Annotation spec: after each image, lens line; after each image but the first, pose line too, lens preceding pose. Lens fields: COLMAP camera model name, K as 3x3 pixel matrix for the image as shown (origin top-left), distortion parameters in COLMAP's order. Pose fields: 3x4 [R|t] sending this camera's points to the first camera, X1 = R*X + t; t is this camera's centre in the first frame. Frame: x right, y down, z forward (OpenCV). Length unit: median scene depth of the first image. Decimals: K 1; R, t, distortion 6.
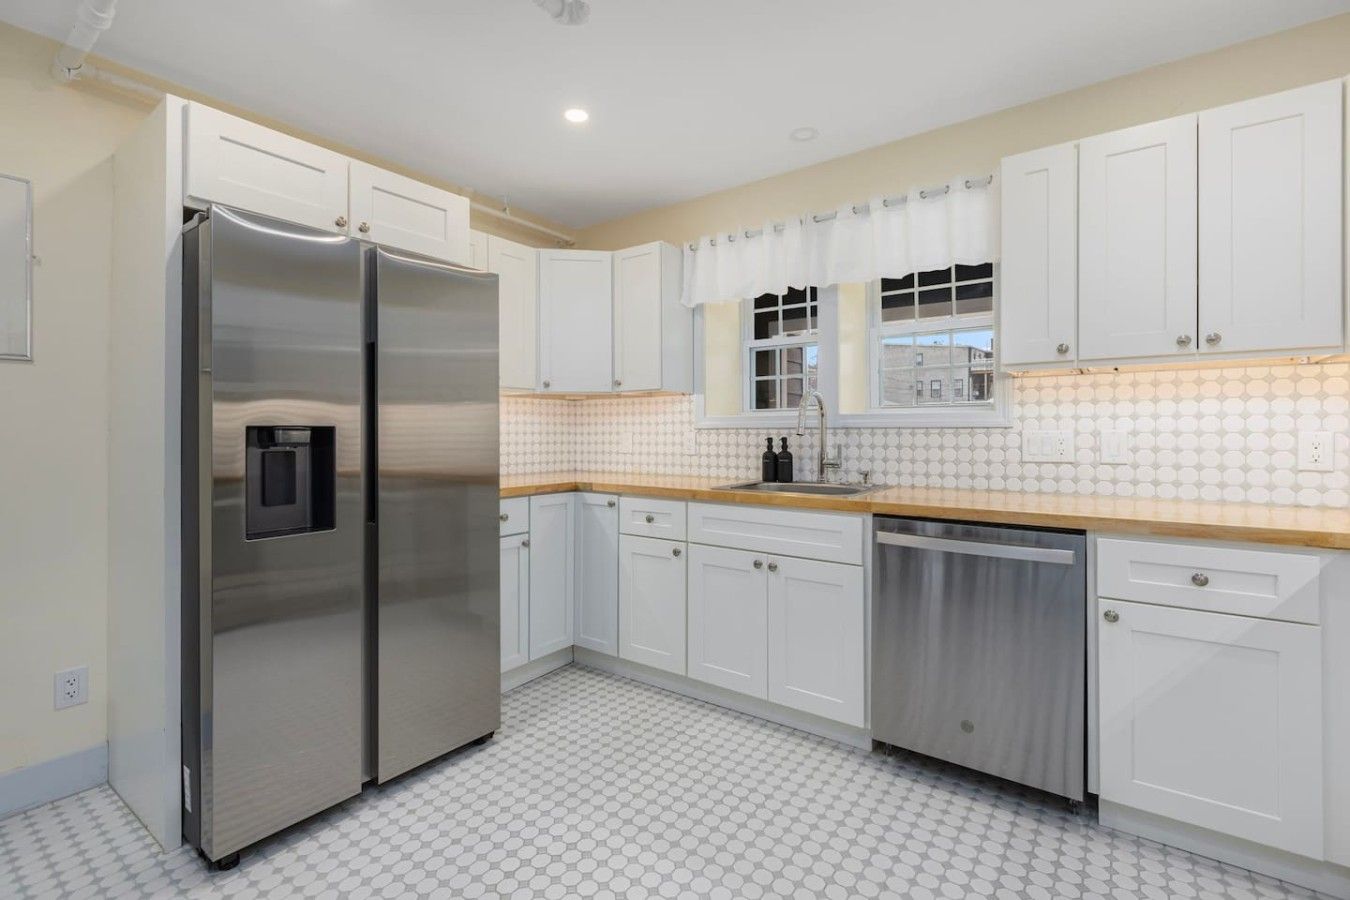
lens RADIAL K [[604.0, 0, 665.2], [0, 604.0, 425.6], [0, 0, 1]] dist [-0.000879, -0.000125]
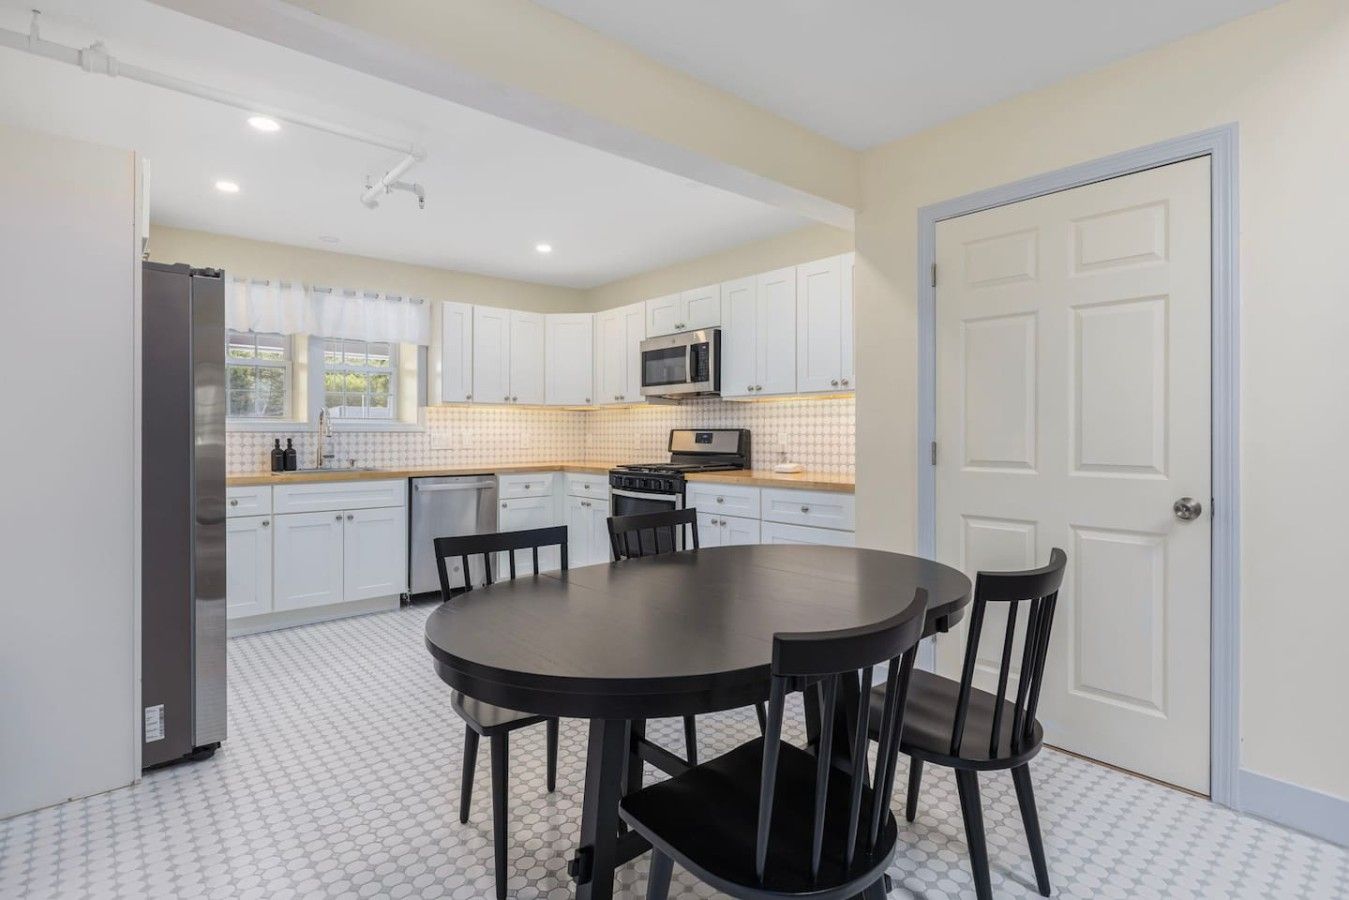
lens RADIAL K [[670.9, 0, 673.8], [0, 670.9, 440.9], [0, 0, 1]] dist [0.000267, 0.000018]
pose [[0.218078, -0.010522, 0.975875, -1.256408], [-0.008123, 0.999888, 0.012596, -0.001757], [-0.975898, -0.010674, 0.217968, -0.219297]]
